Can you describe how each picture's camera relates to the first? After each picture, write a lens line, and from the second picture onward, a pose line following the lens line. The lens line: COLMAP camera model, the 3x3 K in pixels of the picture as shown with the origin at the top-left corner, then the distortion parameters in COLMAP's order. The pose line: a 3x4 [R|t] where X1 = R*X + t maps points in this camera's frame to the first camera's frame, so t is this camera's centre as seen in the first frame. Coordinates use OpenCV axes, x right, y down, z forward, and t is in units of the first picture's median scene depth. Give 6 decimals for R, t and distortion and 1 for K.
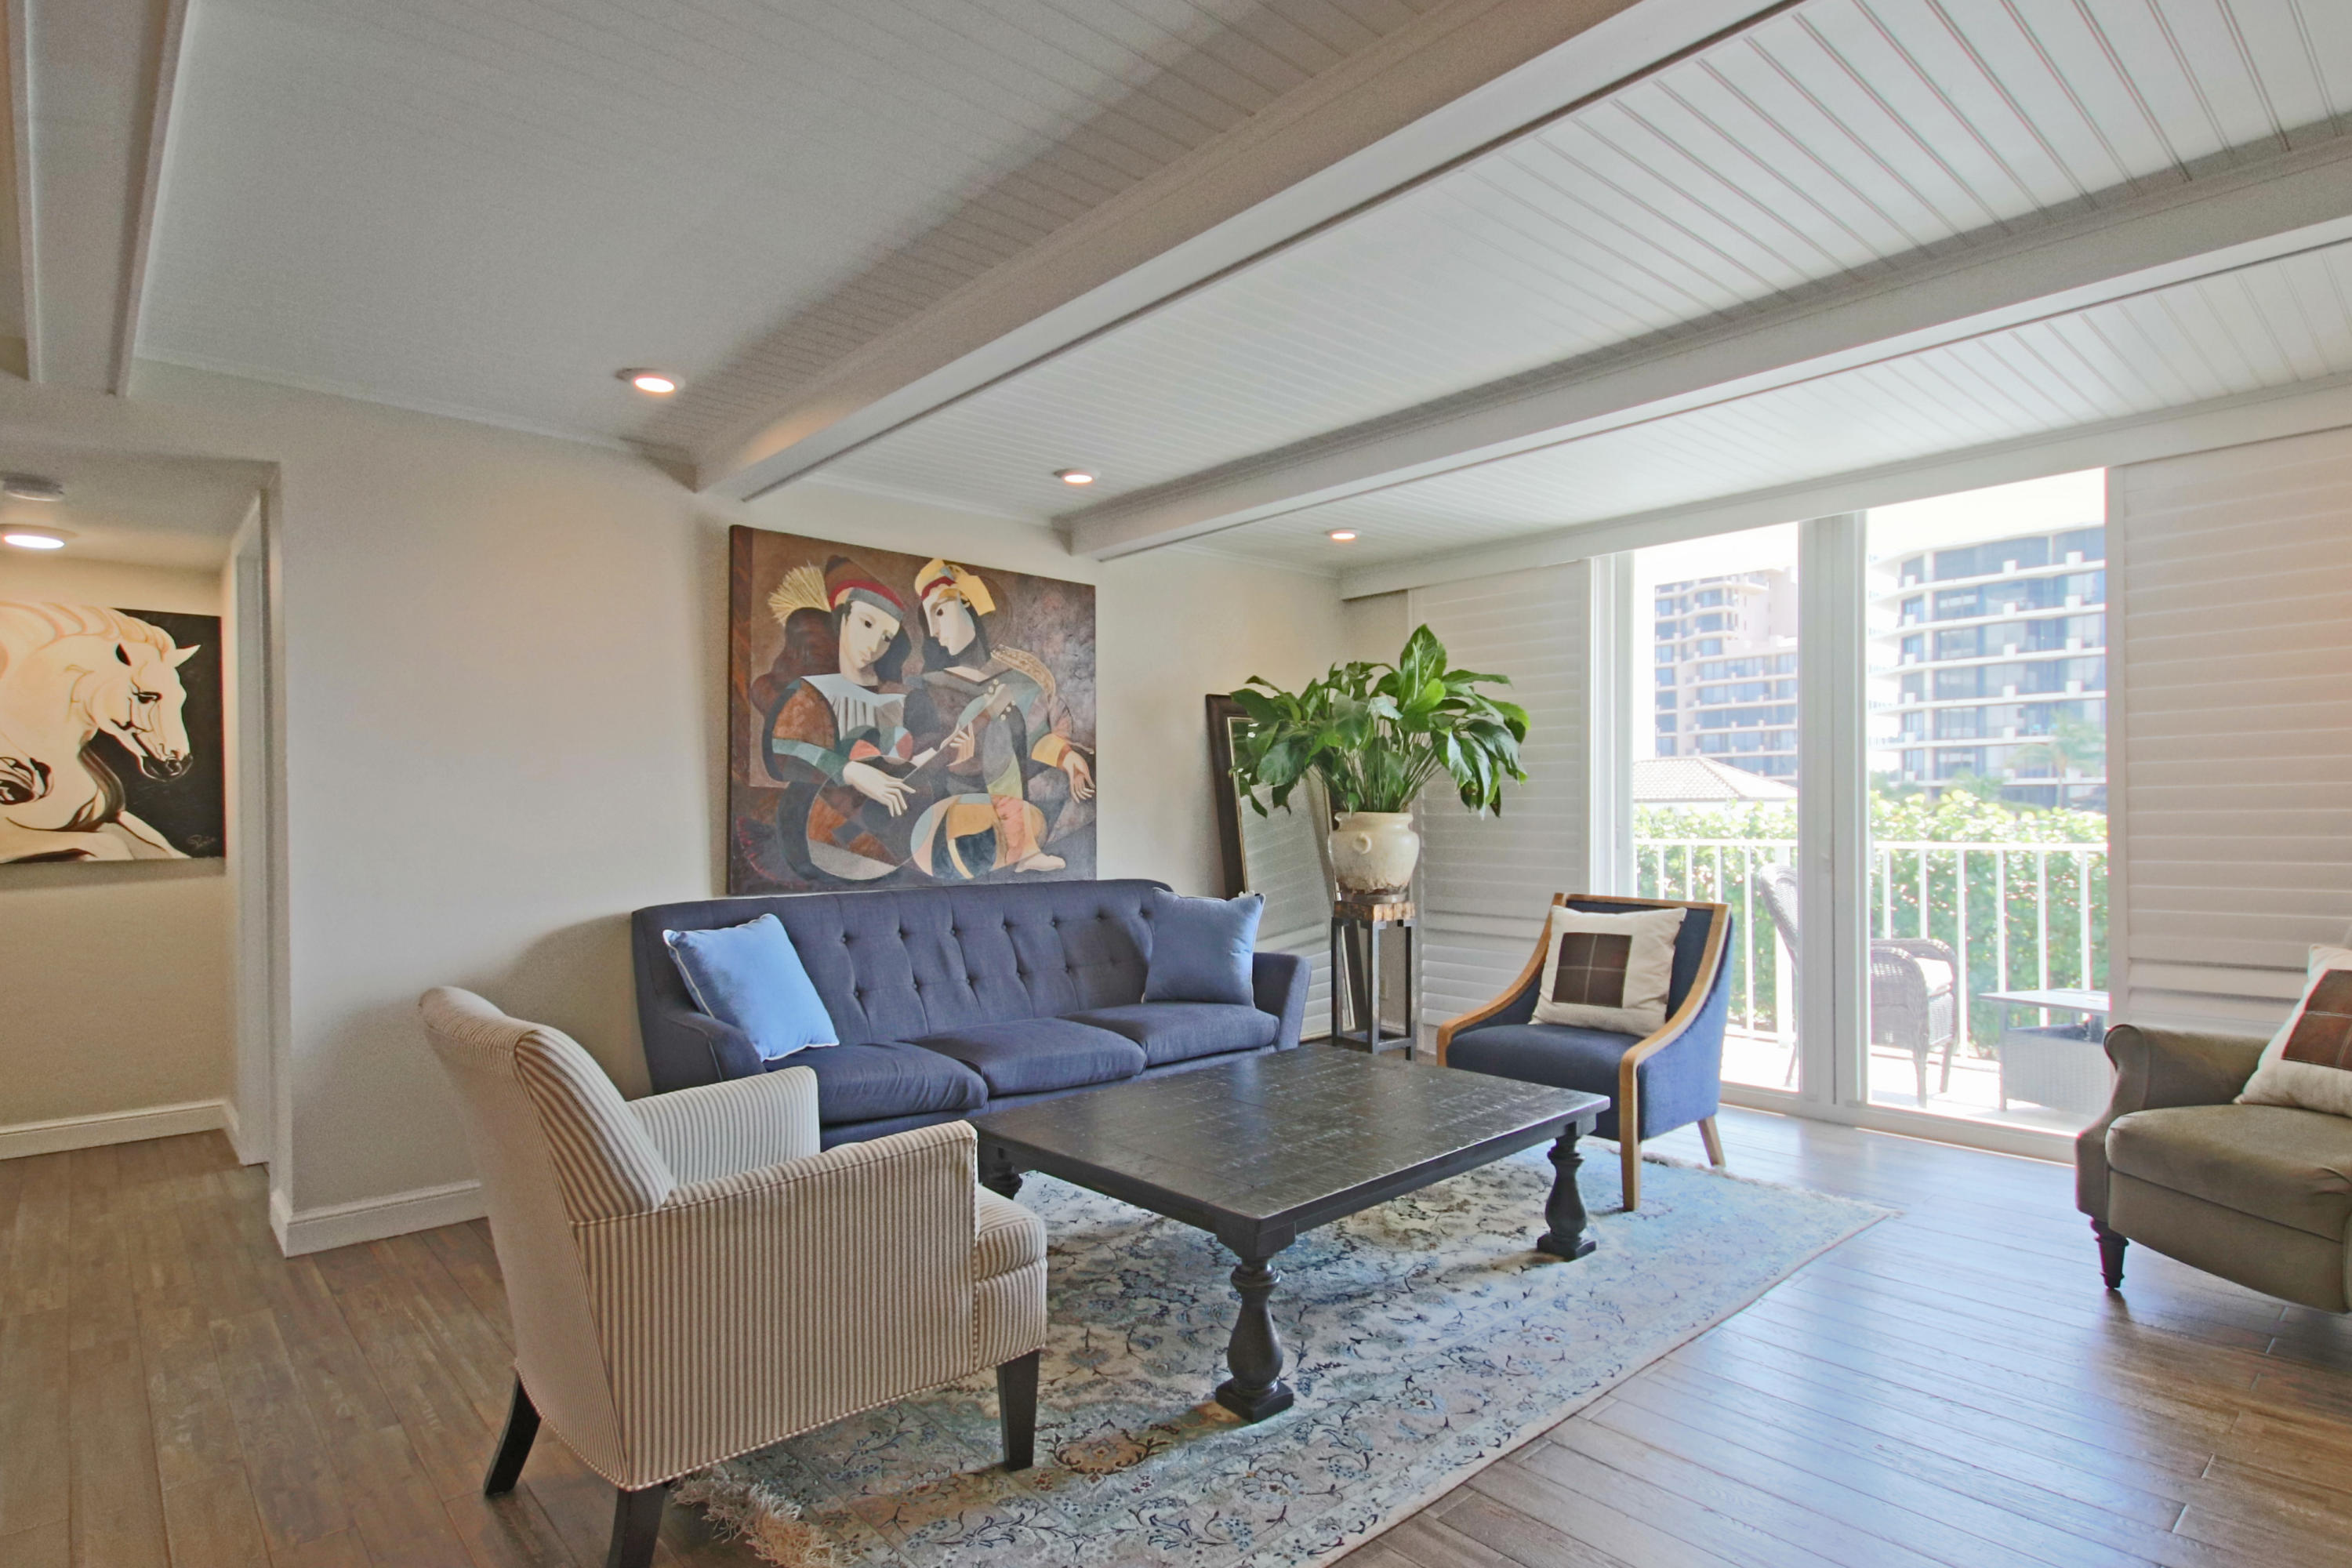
lens RADIAL K [[1219.2, 0, 1176.9], [0, 1219.2, 812.7], [0, 0, 1]] dist [-0.013281, -0.000081]
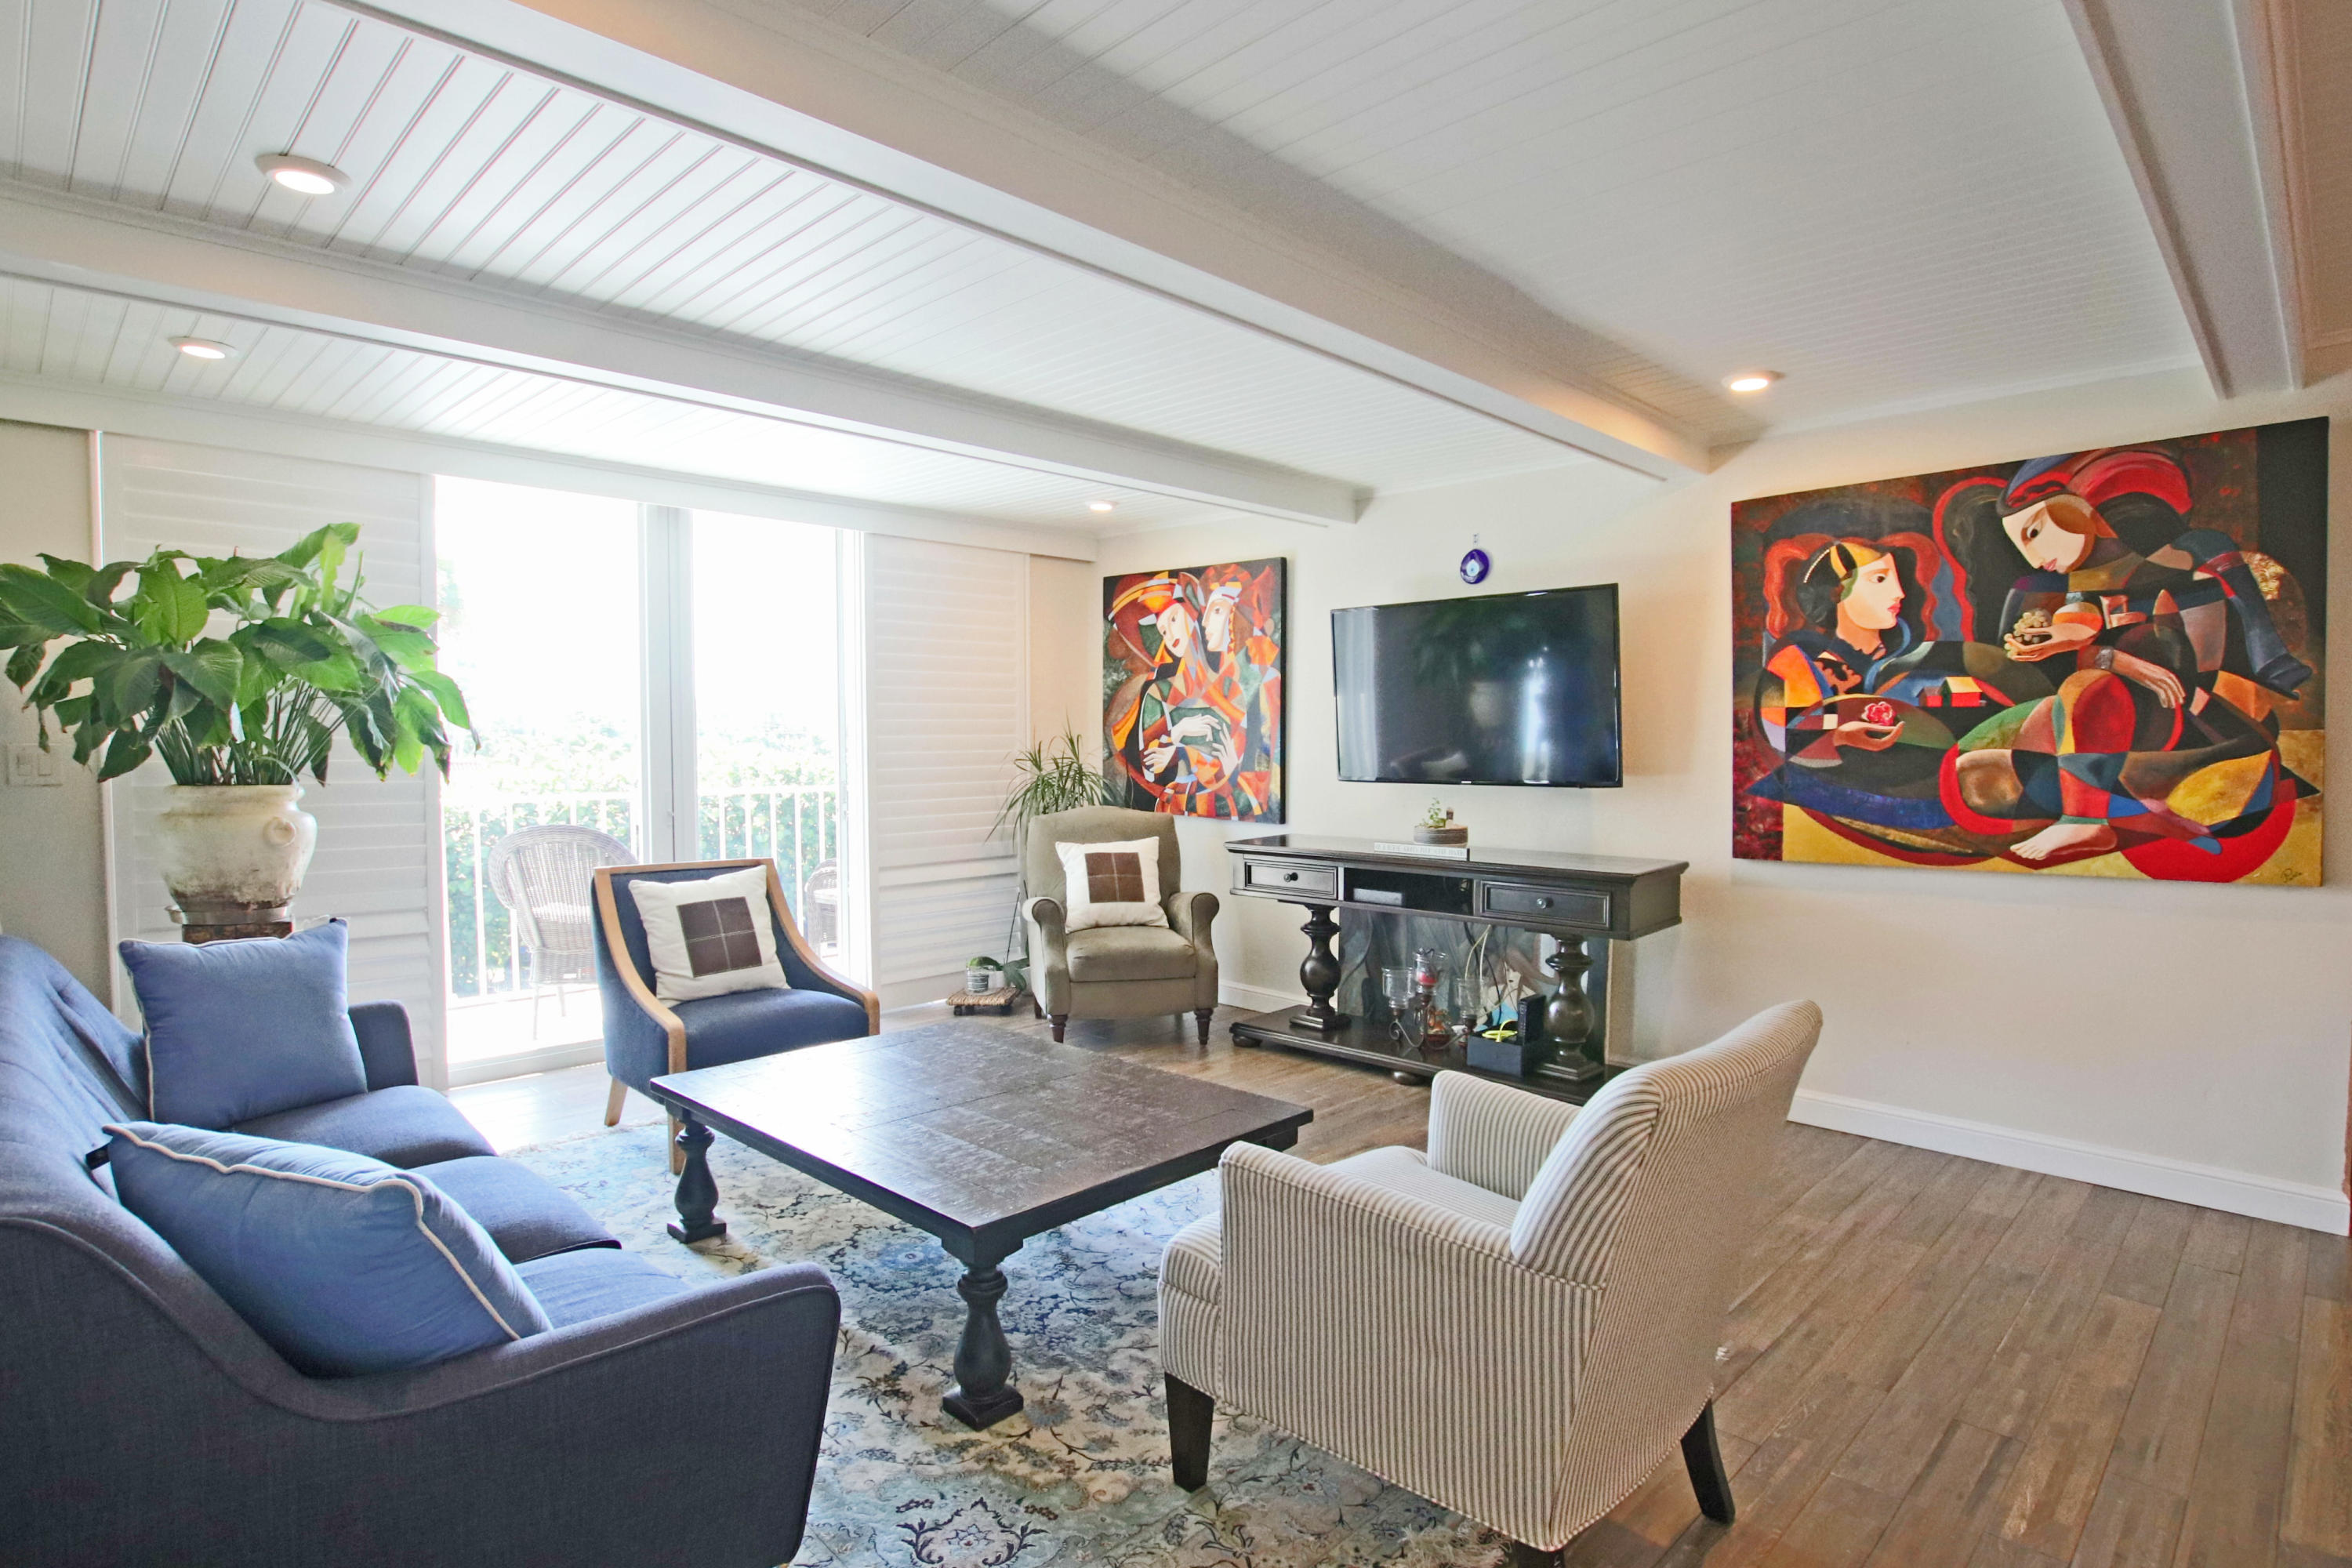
lens RADIAL K [[1219.2, 0, 1176.9], [0, 1219.2, 812.7], [0, 0, 1]] dist [-0.013281, -0.000081]
pose [[-0.057159, -0.052858, 0.996965, -0.596454], [0.002874, 0.998585, 0.053109, -0.023680], [-0.998361, 0.005901, -0.056926, 0.605762]]
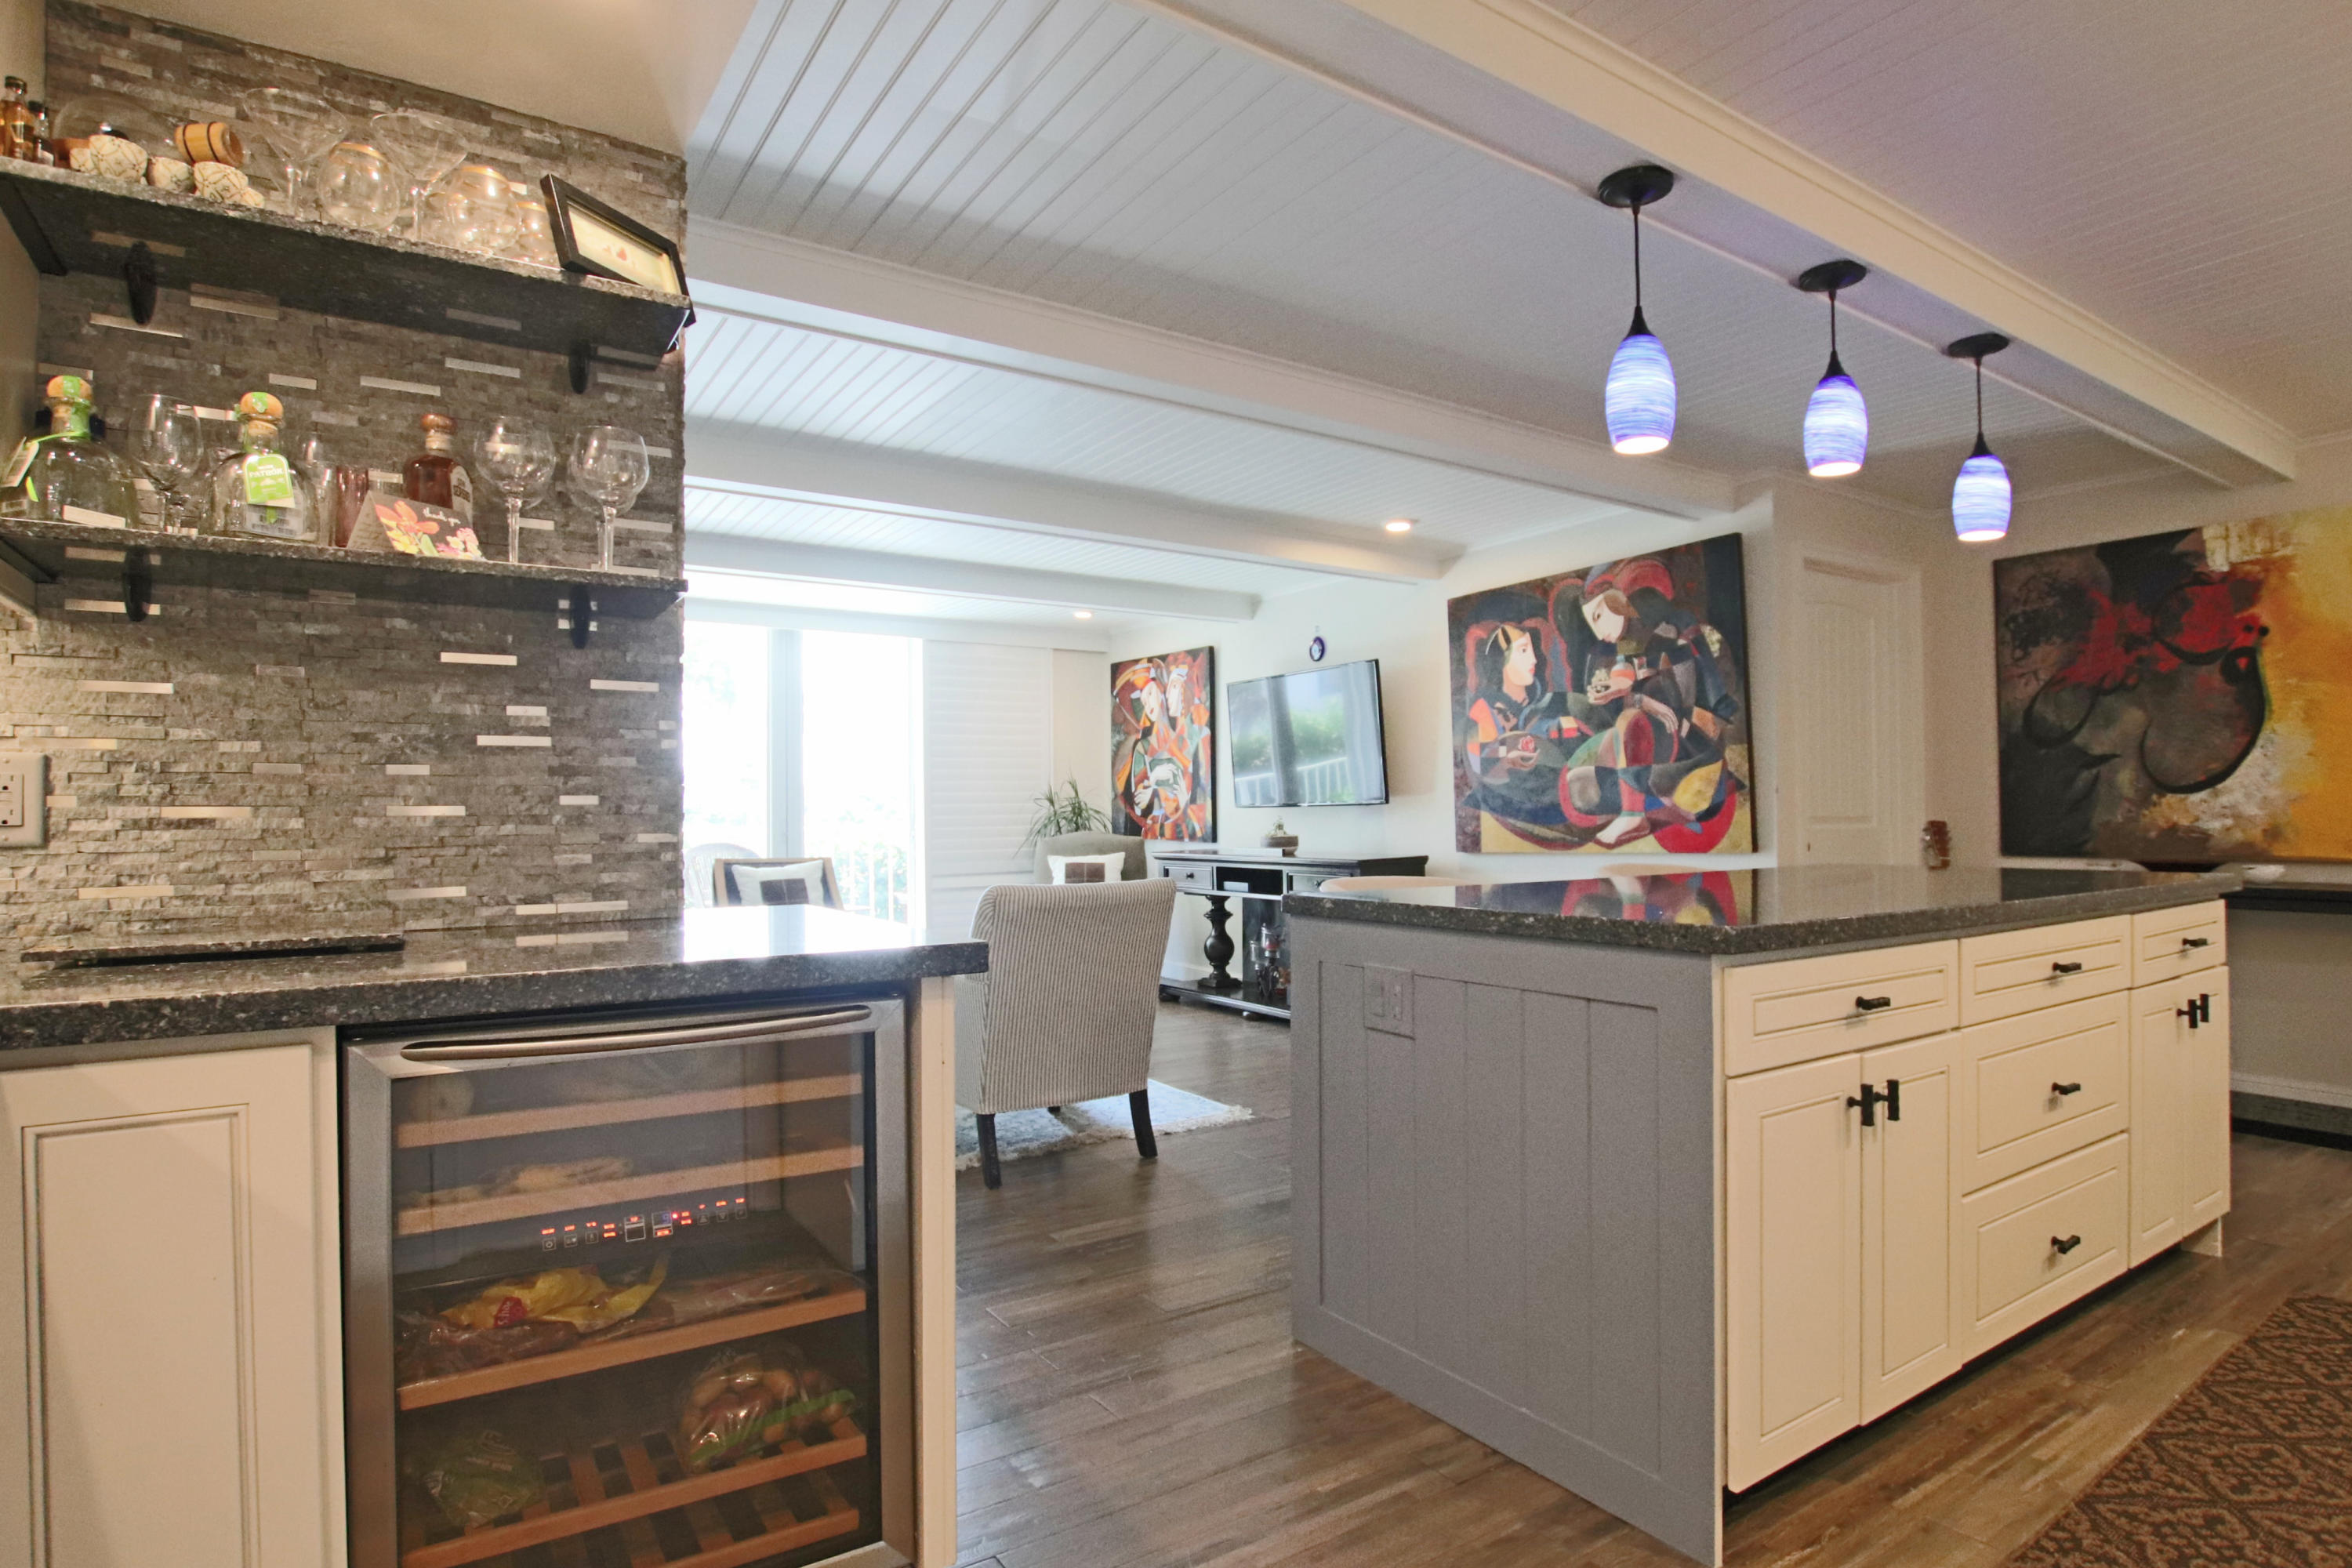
lens RADIAL K [[1219.2, 0, 1176.9], [0, 1219.2, 812.7], [0, 0, 1]] dist [-0.013281, -0.000081]
pose [[0.151902, 0.010739, 0.988337, -1.023473], [0.008357, 0.999891, -0.012149, 0.033676], [-0.988360, 0.010105, 0.151796, 0.219323]]
